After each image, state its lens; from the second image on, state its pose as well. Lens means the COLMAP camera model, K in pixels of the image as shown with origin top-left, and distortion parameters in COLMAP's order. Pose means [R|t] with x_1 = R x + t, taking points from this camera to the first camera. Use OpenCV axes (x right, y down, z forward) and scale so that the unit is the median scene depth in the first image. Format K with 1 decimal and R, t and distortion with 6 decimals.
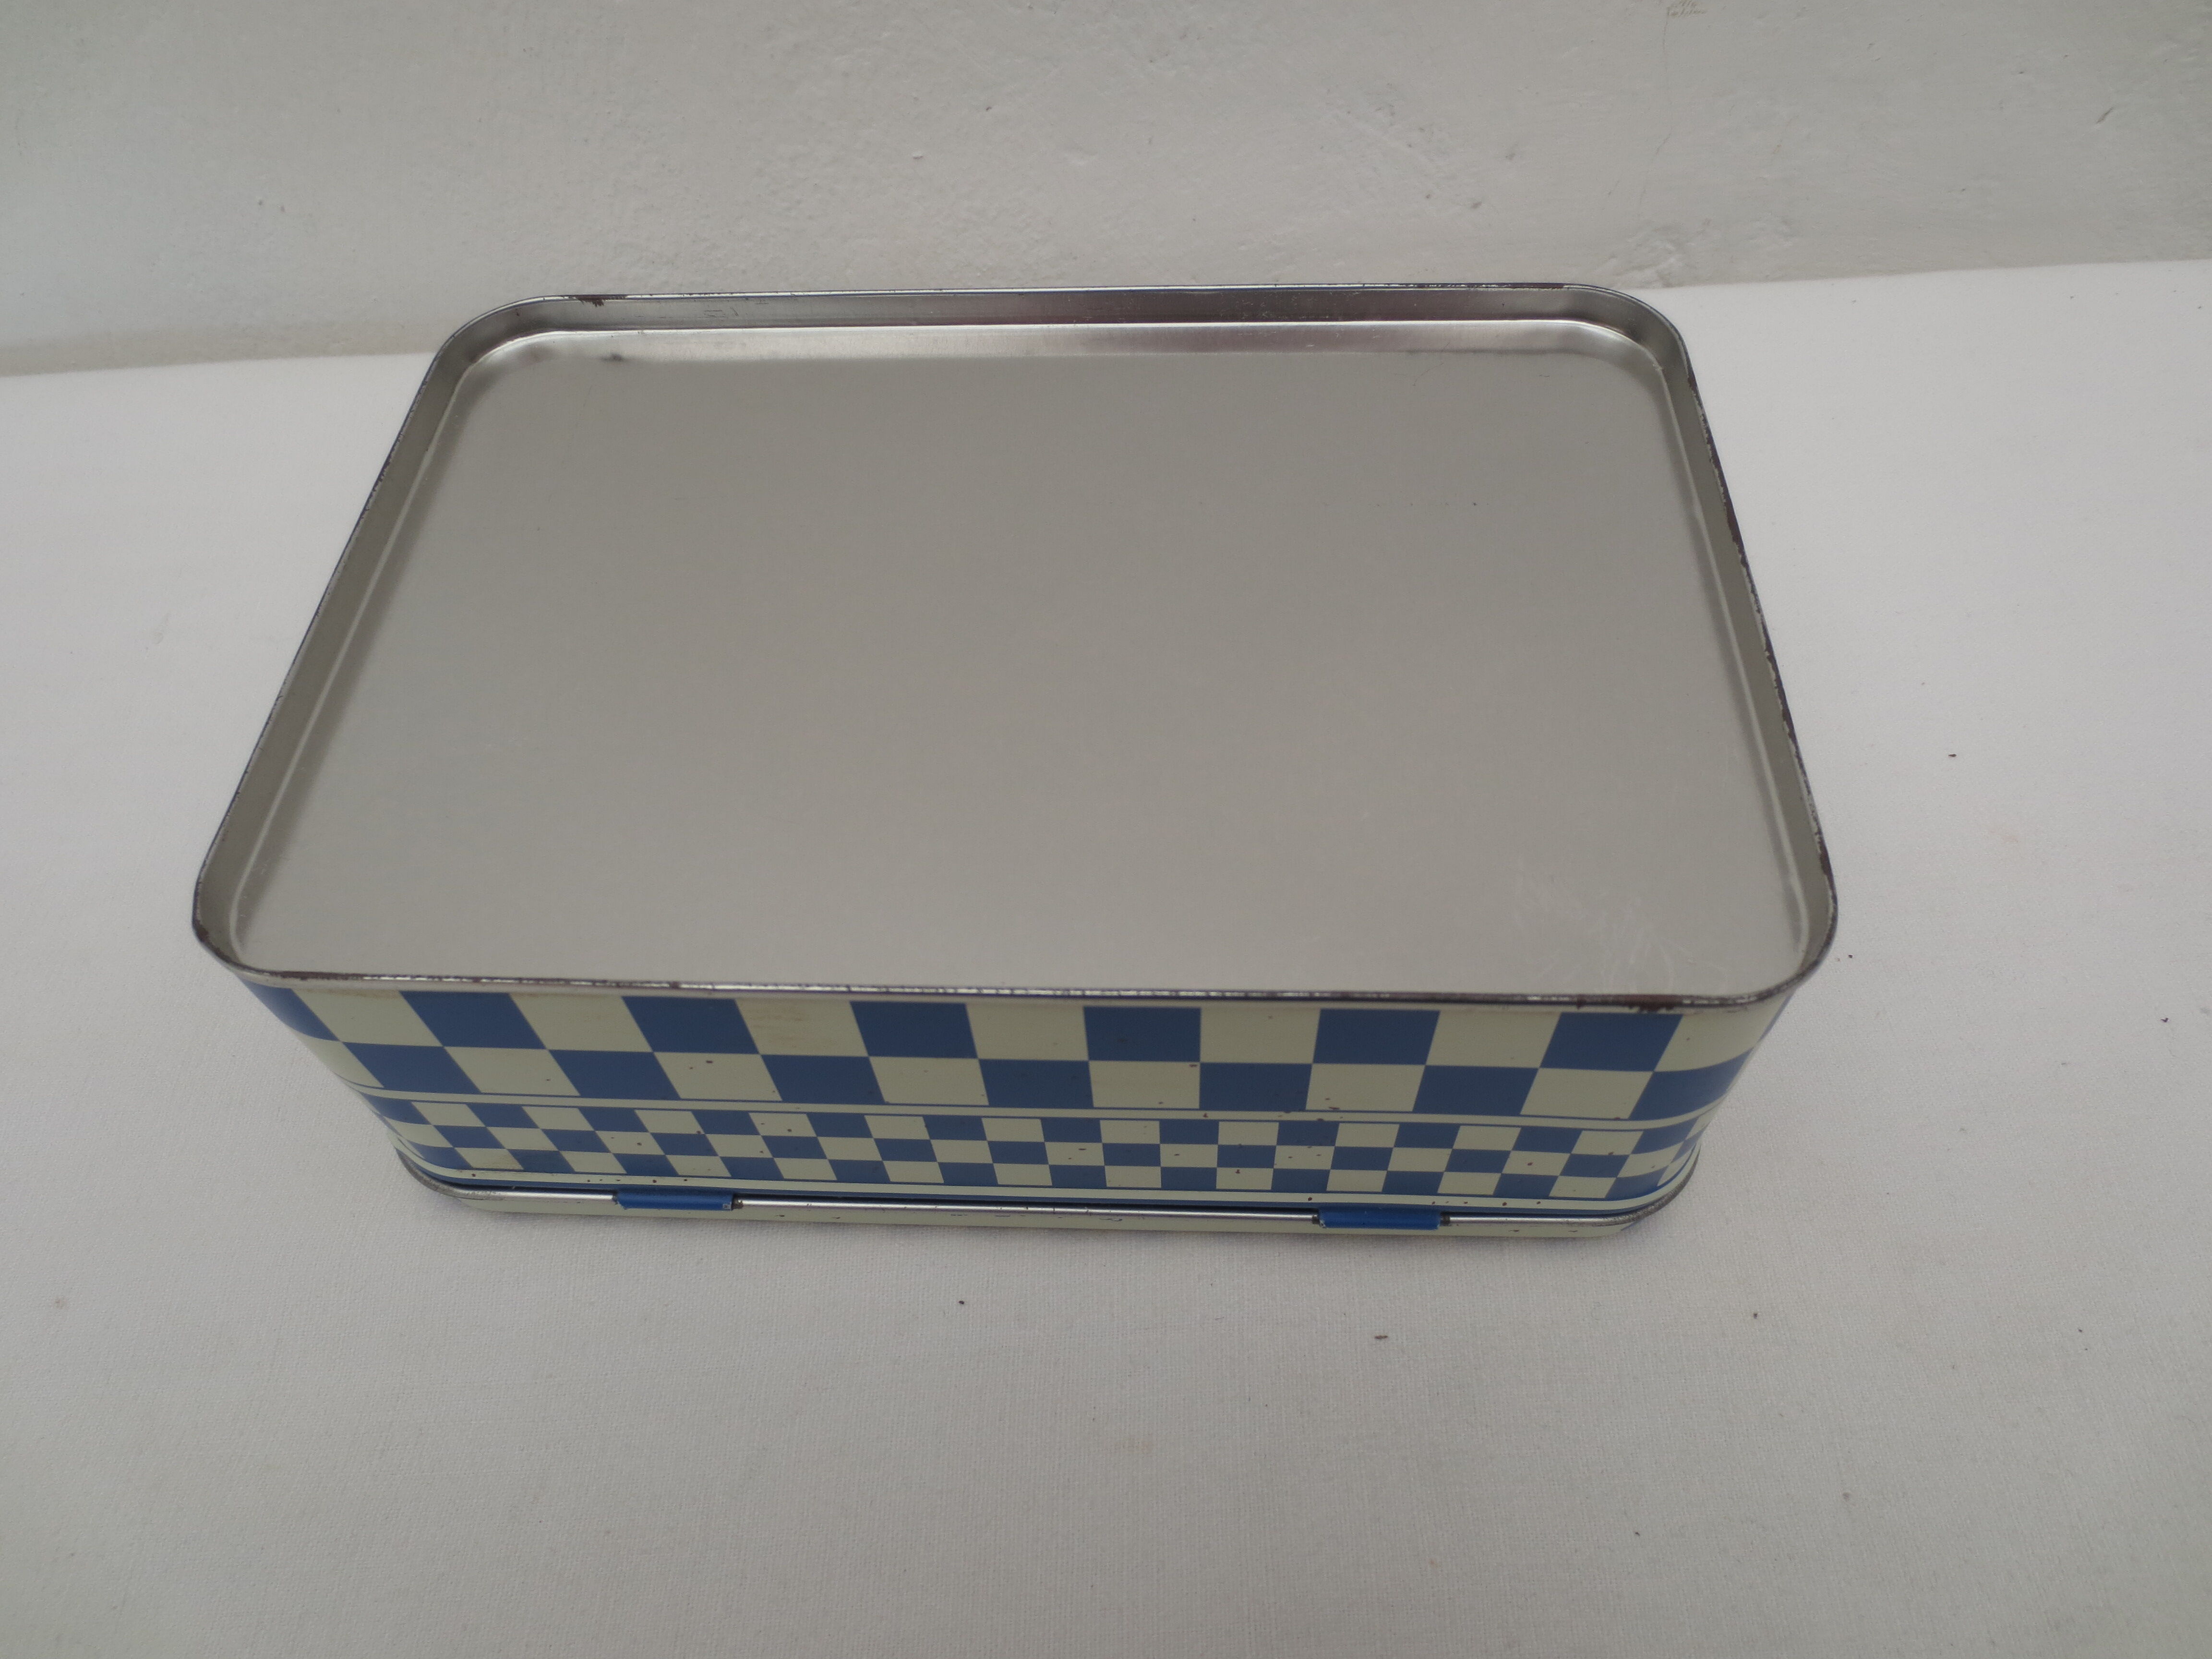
lens RADIAL K [[1559.1, 0, 1106.0], [0, 1559.1, 829.5], [0, 0, 1]] dist [-0.007454, 0.000499]
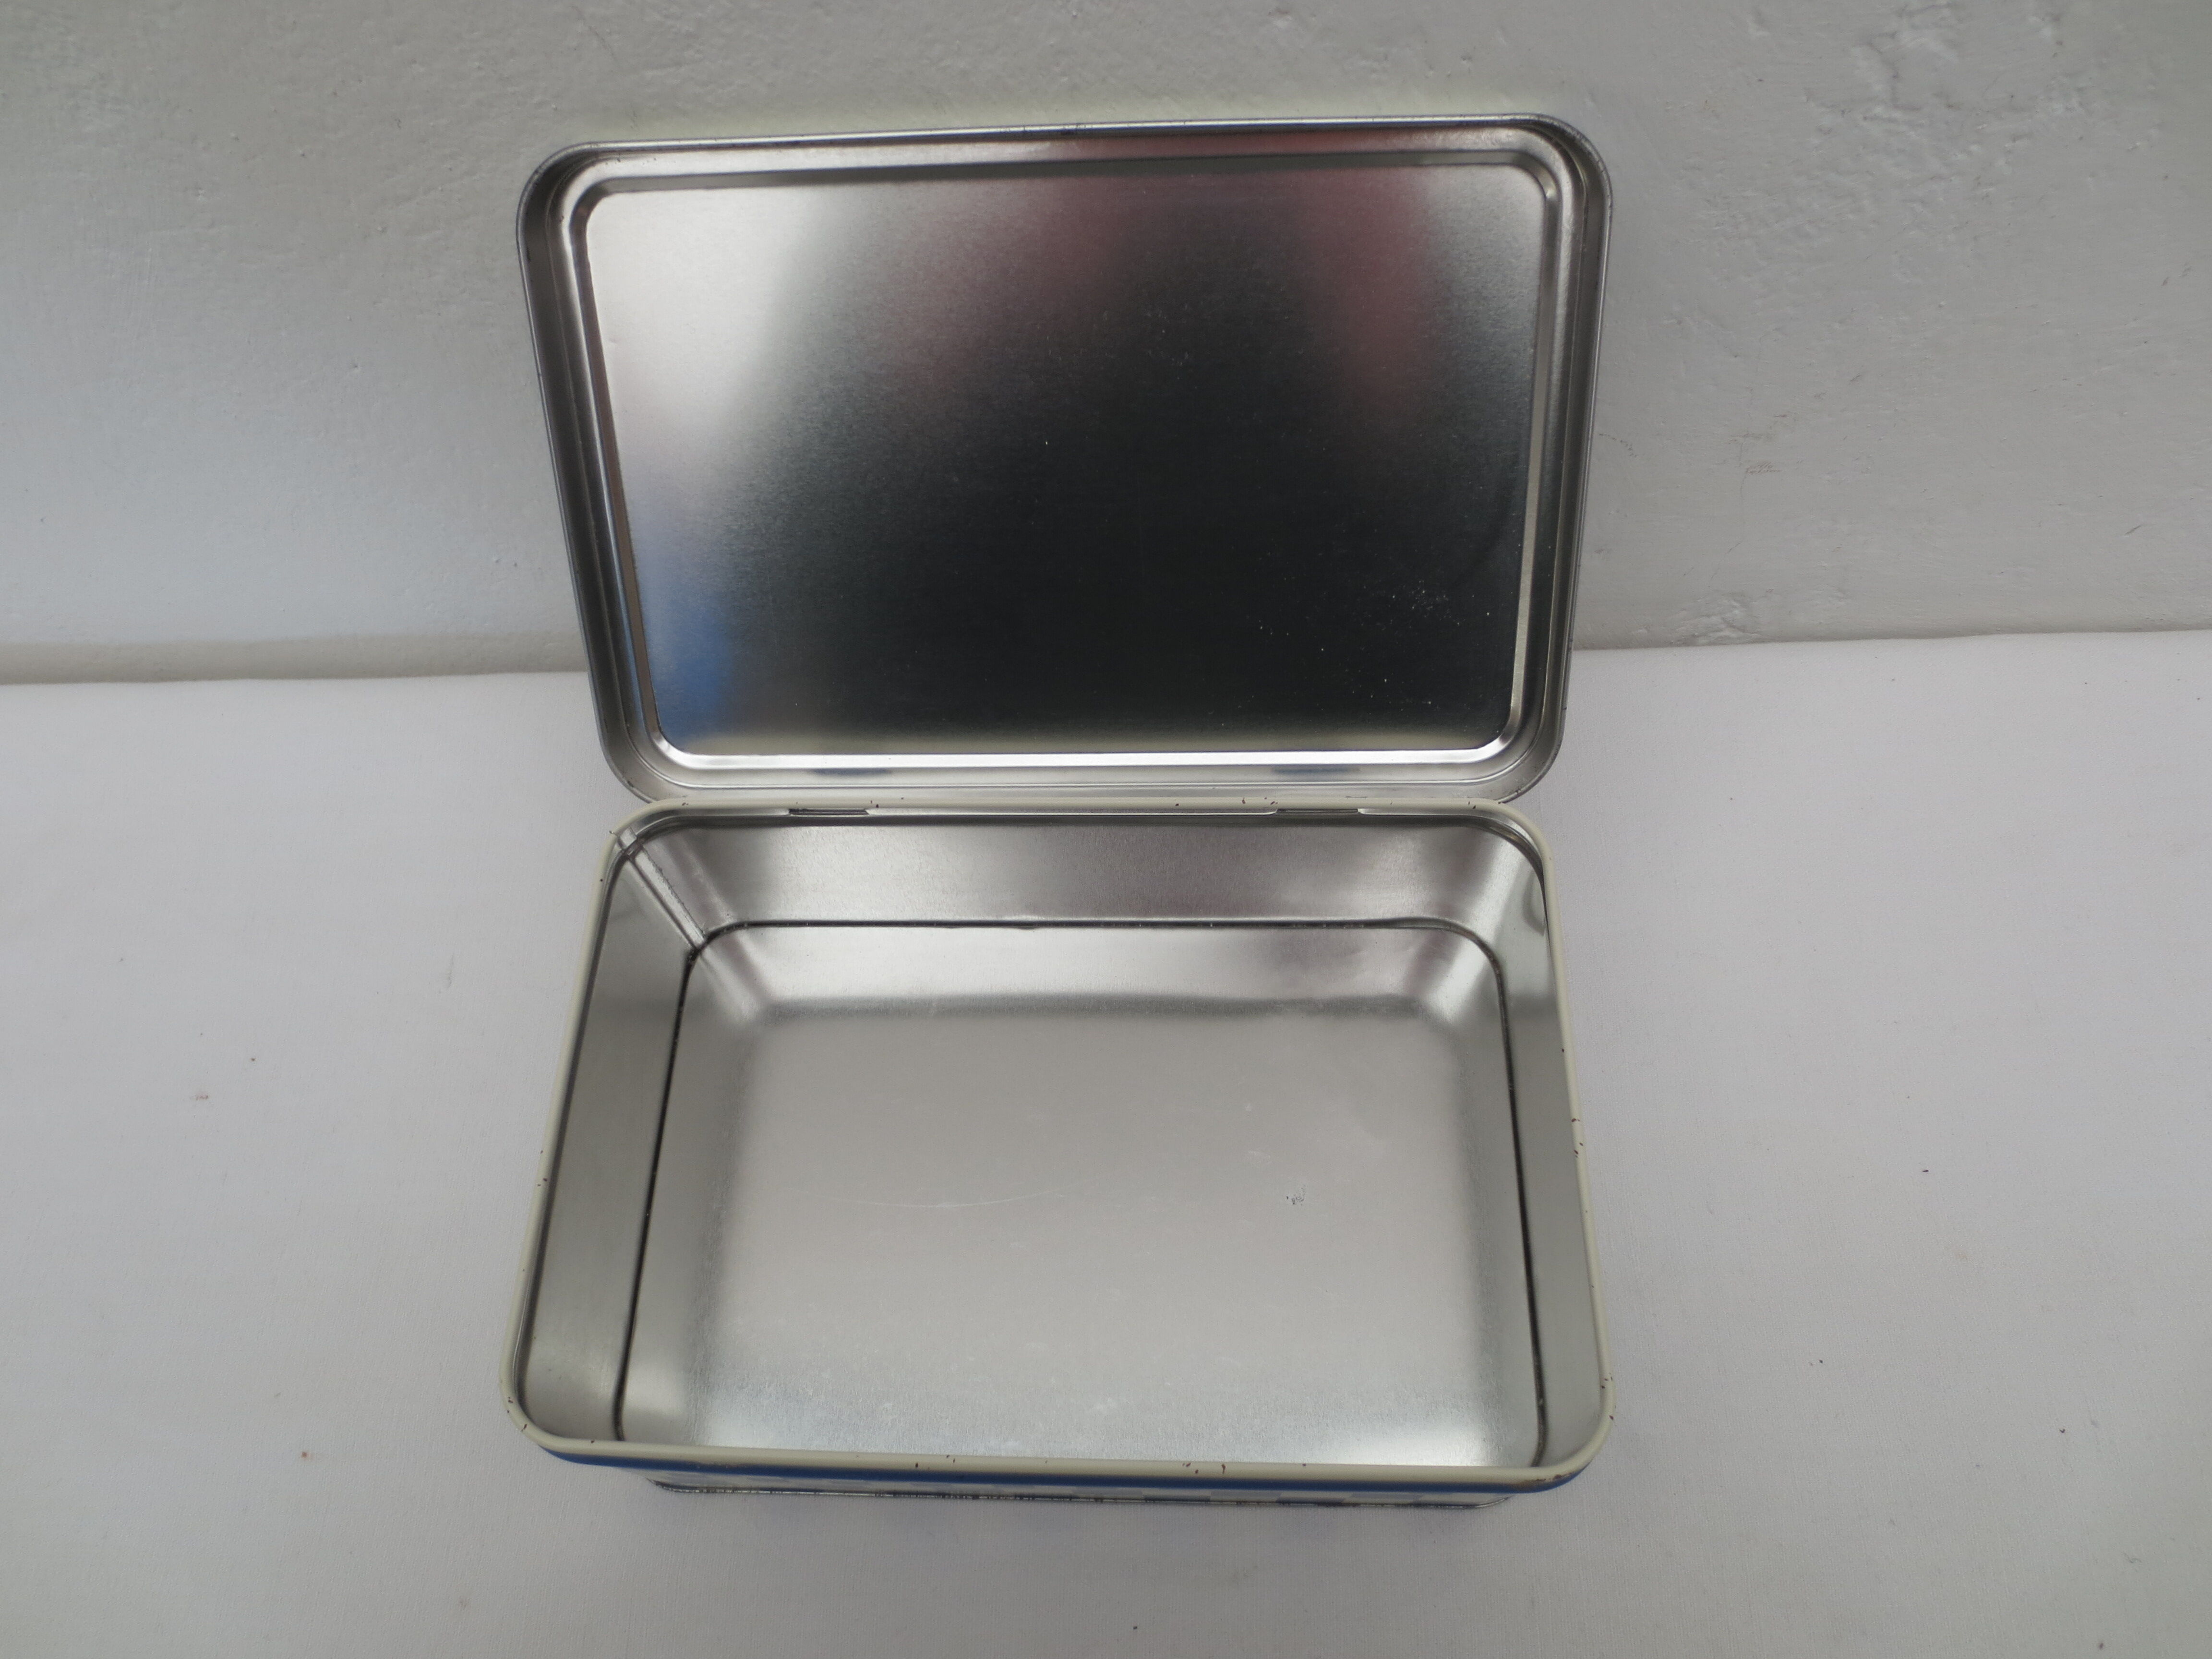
lens RADIAL K [[1559.1, 0, 1106.0], [0, 1559.1, 829.5], [0, 0, 1]] dist [-0.007454, 0.000499]
pose [[0.999532, 0.023241, -0.019911, -0.075642], [-0.019980, 0.988381, 0.150680, -0.431975], [0.023182, -0.150211, 0.988382, -0.170153]]
